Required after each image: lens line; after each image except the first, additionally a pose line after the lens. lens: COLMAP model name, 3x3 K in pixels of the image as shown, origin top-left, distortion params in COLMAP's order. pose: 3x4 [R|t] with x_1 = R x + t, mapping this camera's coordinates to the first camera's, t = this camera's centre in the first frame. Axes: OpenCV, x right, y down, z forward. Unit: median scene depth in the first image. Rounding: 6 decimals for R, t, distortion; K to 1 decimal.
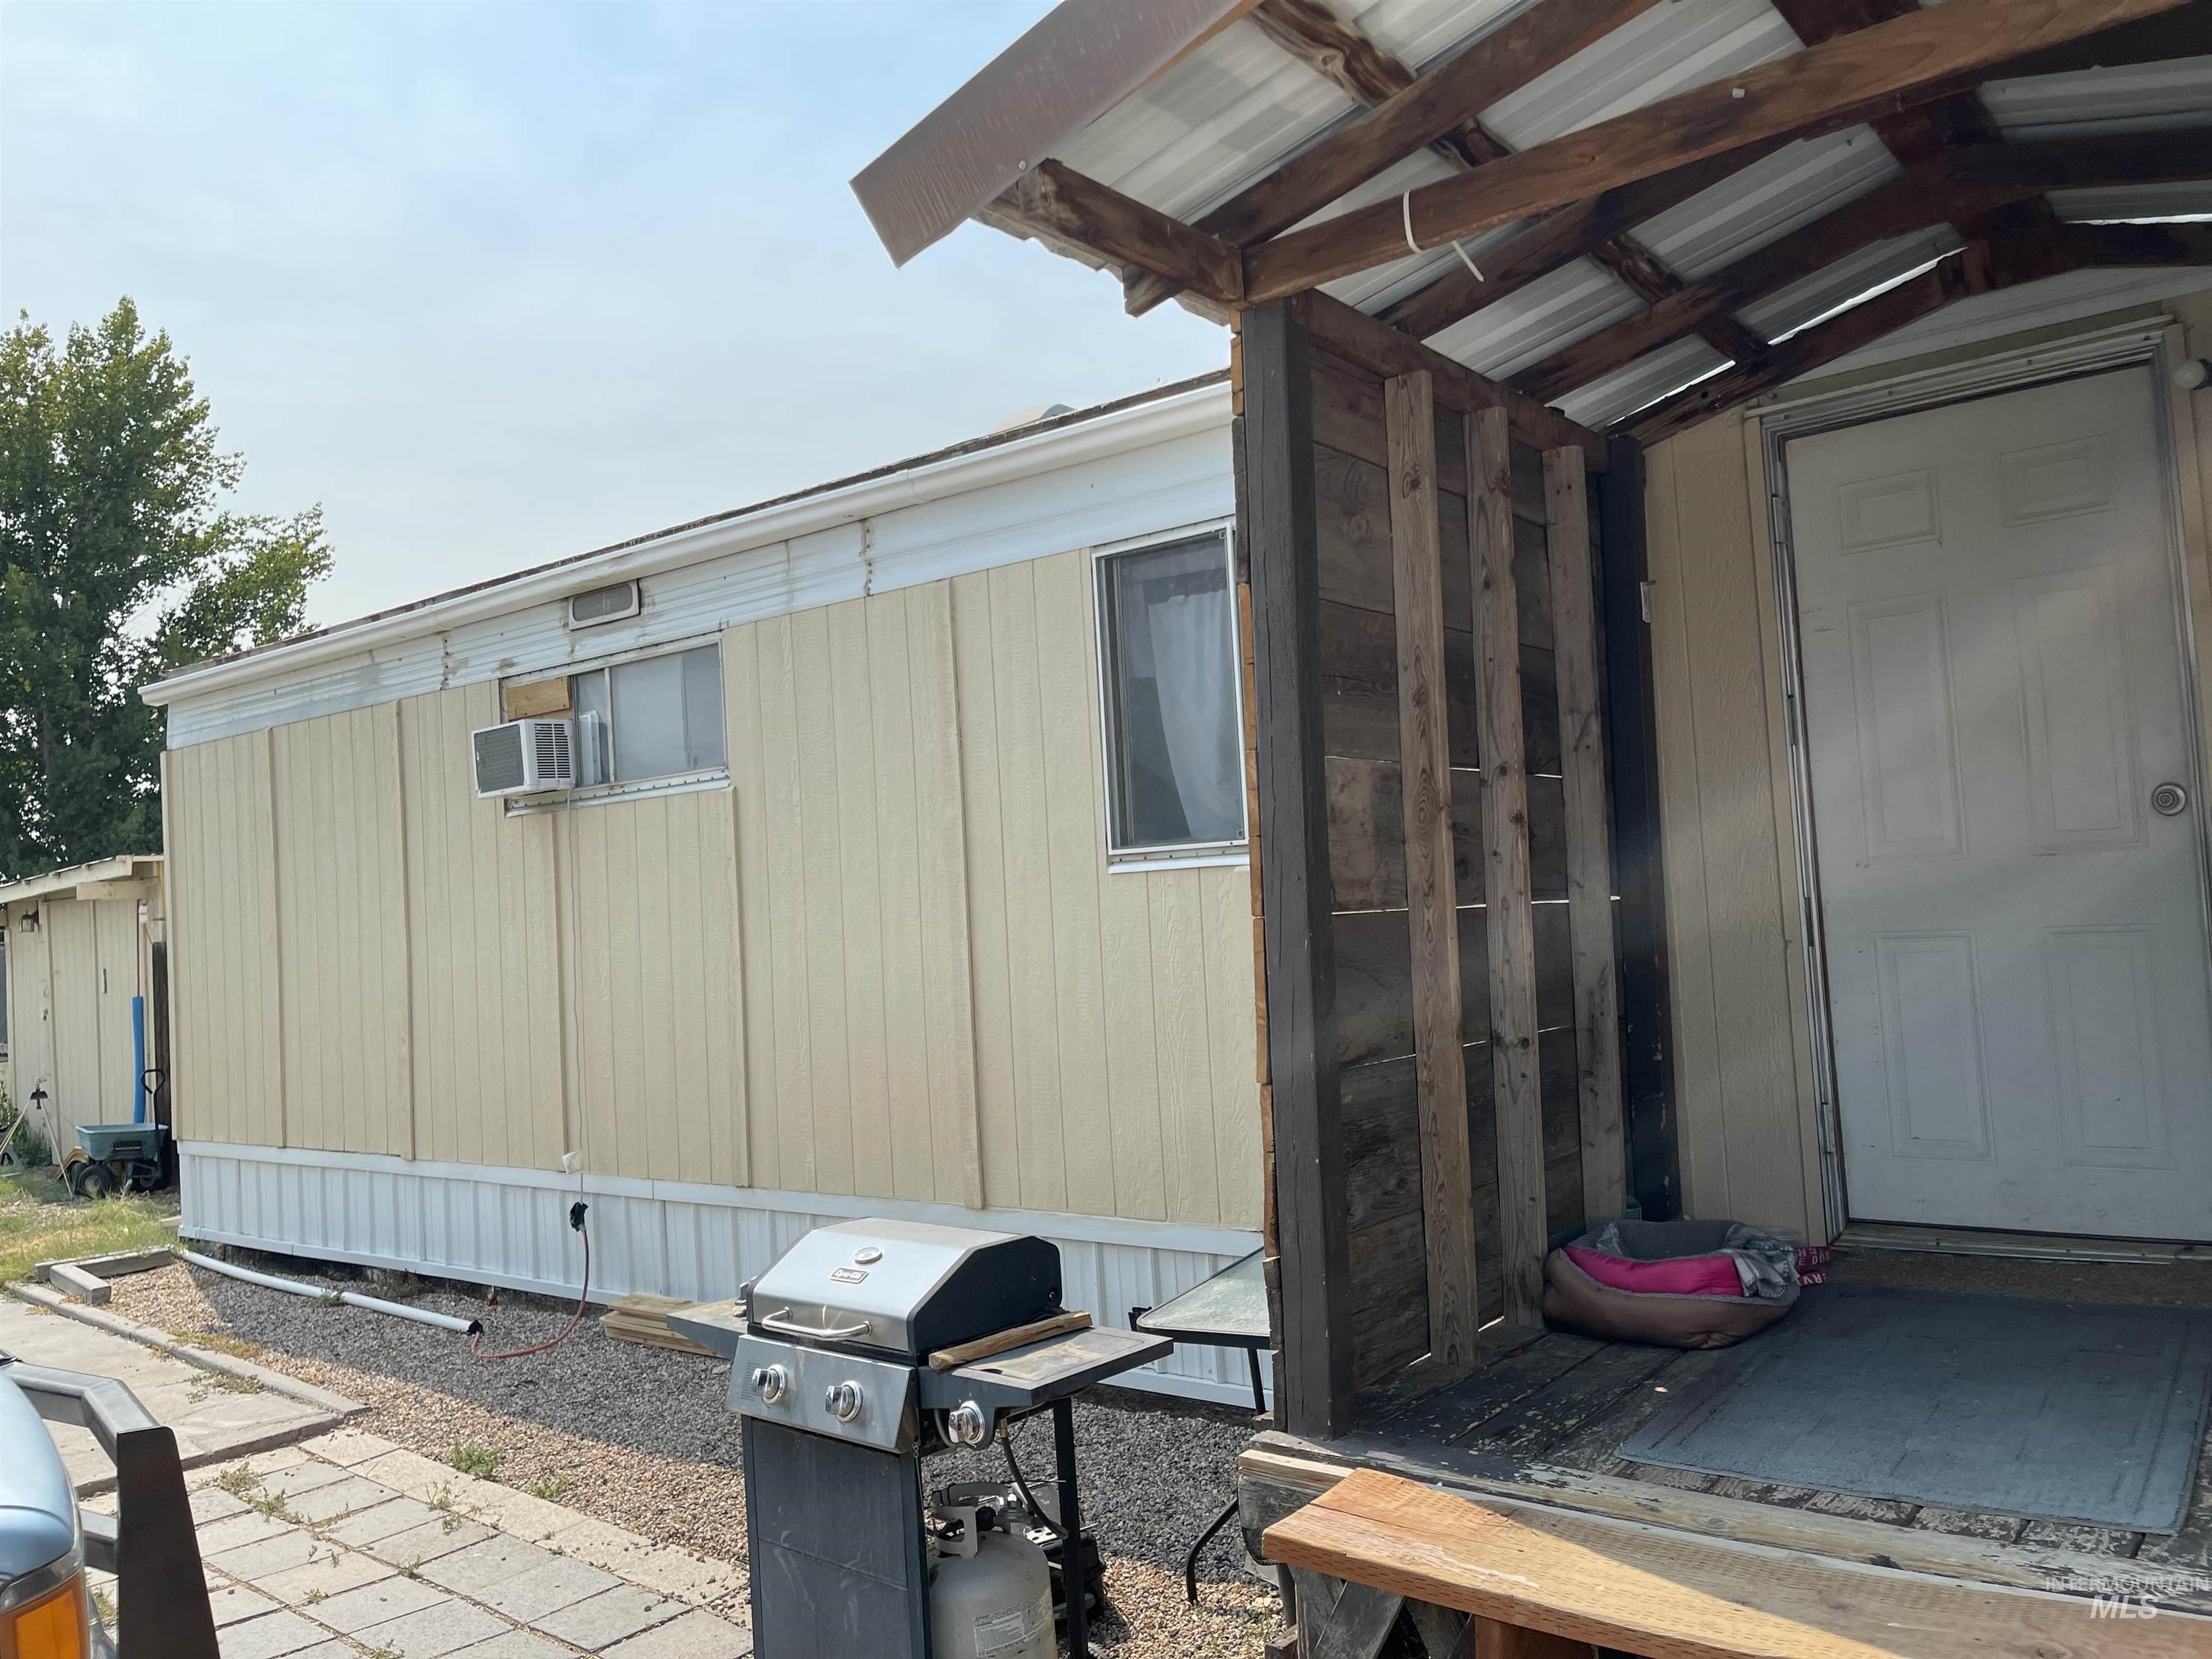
lens RADIAL K [[1661.1, 0, 1111.0], [0, 1661.1, 822.6], [0, 0, 1]] dist [0.079437, -0.108433]
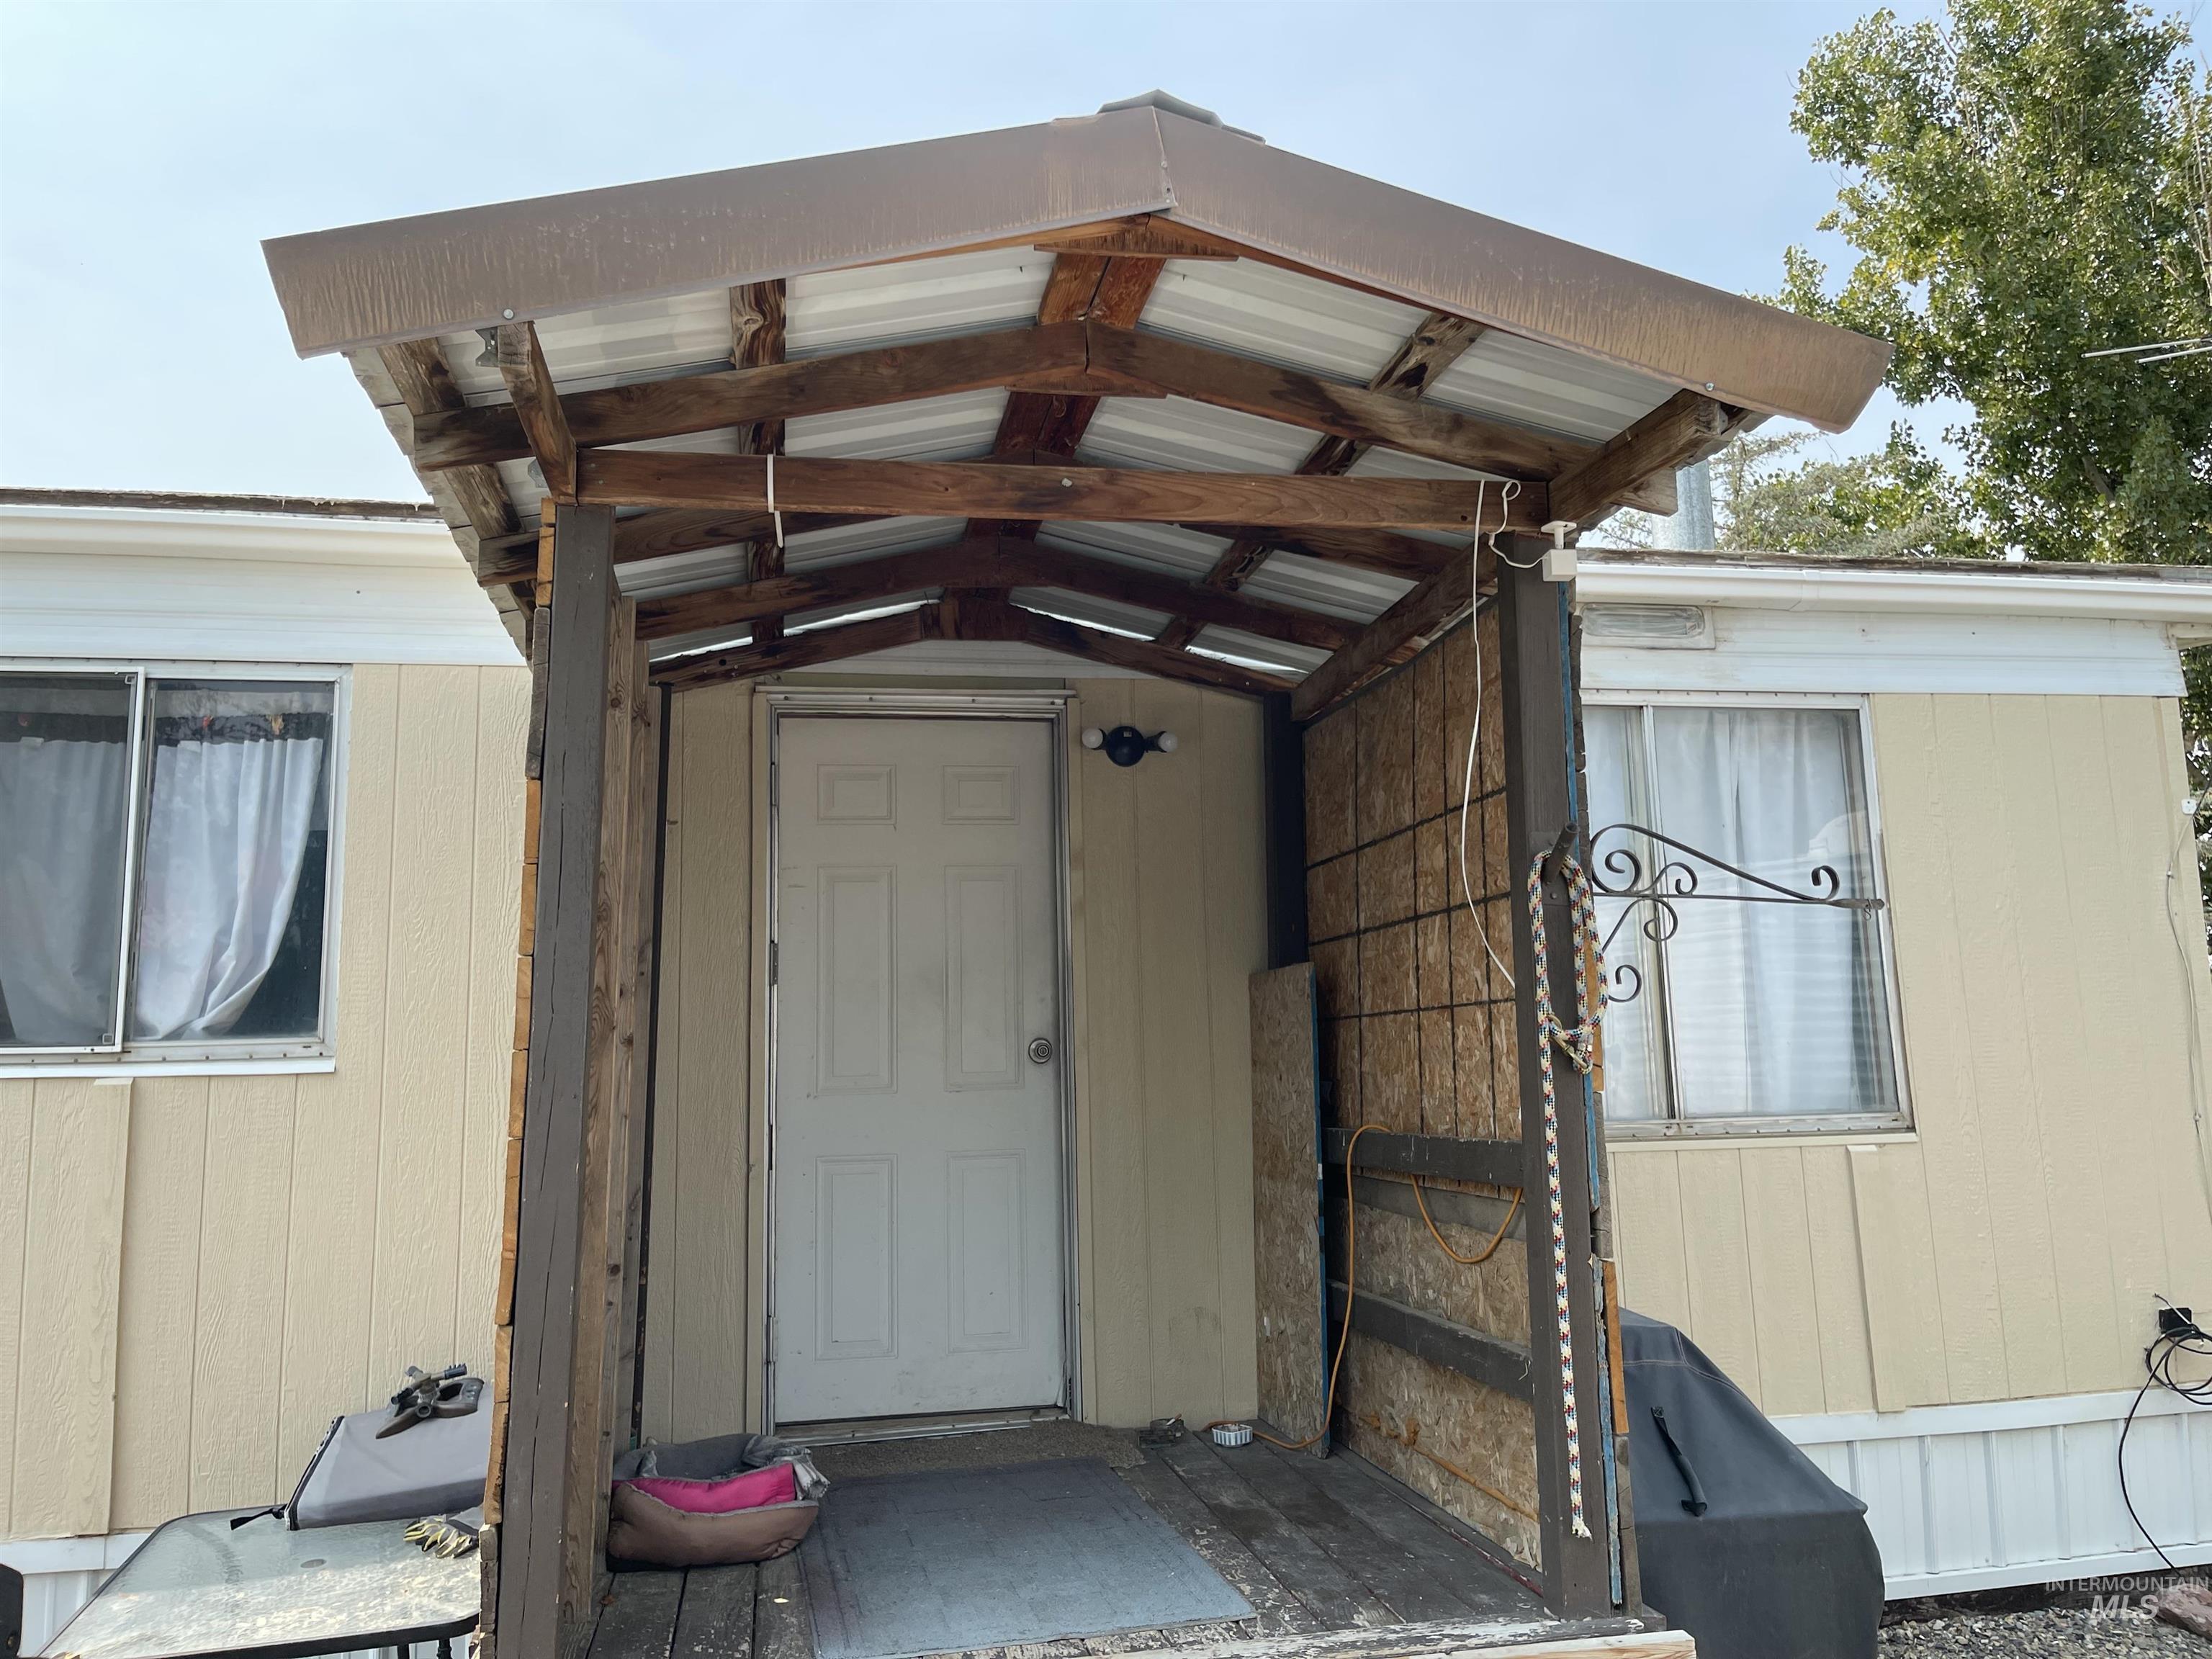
lens RADIAL K [[1661.1, 0, 1111.0], [0, 1661.1, 822.6], [0, 0, 1]] dist [0.079437, -0.108433]
pose [[0.661702, 0.149222, 0.734768, -0.310922], [-0.048585, 0.986469, -0.156585, 0.011150], [-0.748191, 0.067914, 0.659998, 0.100516]]
